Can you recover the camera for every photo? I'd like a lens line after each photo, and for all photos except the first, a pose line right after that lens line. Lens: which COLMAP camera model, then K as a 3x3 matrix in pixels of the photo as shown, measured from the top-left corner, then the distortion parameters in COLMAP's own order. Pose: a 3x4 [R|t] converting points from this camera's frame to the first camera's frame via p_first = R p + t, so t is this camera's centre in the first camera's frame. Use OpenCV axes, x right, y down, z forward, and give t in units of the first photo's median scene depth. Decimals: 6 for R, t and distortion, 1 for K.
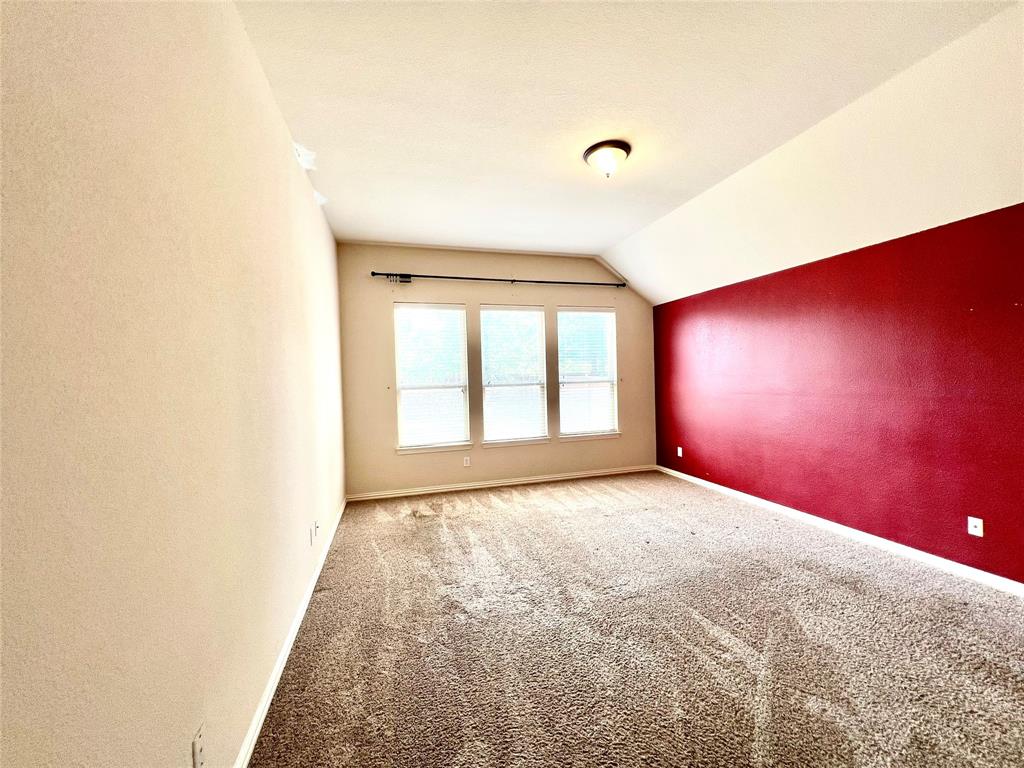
lens RADIAL K [[413.0, 0, 515.4], [0, 413.0, 384.4], [0, 0, 1]] dist [-0.000775, 0.000151]
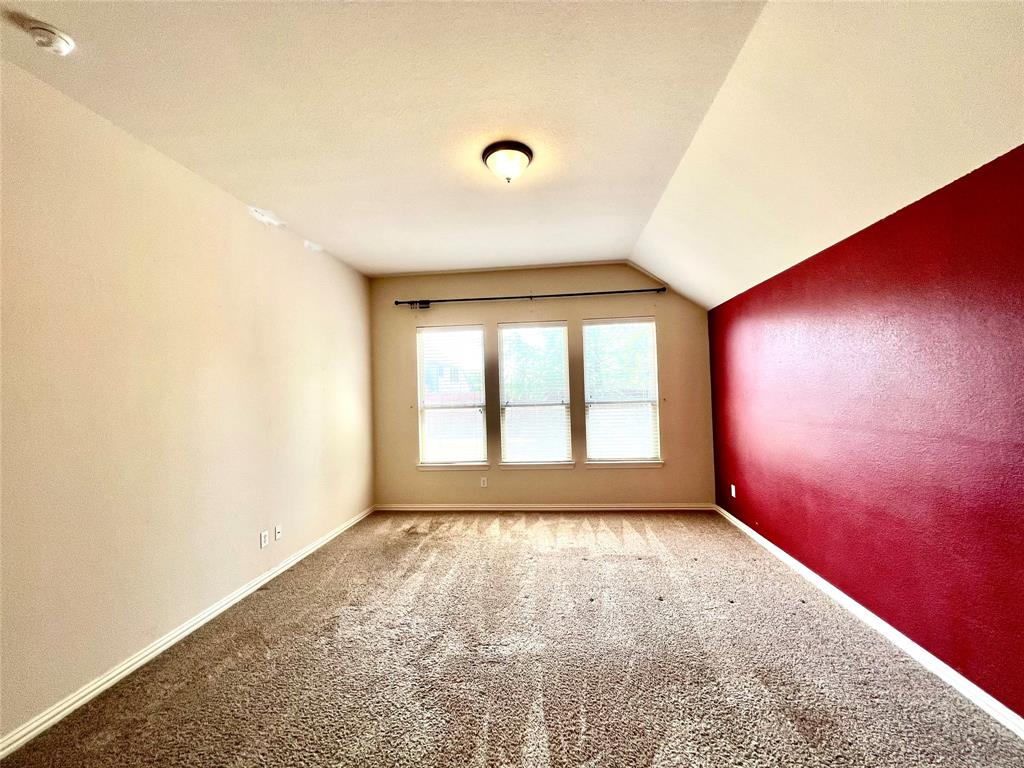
lens RADIAL K [[412.0, 0, 512.9], [0, 412.0, 383.9], [0, 0, 1]] dist [0.001814, -0.000261]
pose [[0.926483, -0.010604, -0.376186, 0.344482], [-0.002719, 0.999388, -0.034867, -0.016097], [0.376326, 0.033327, 0.925888, 0.109516]]
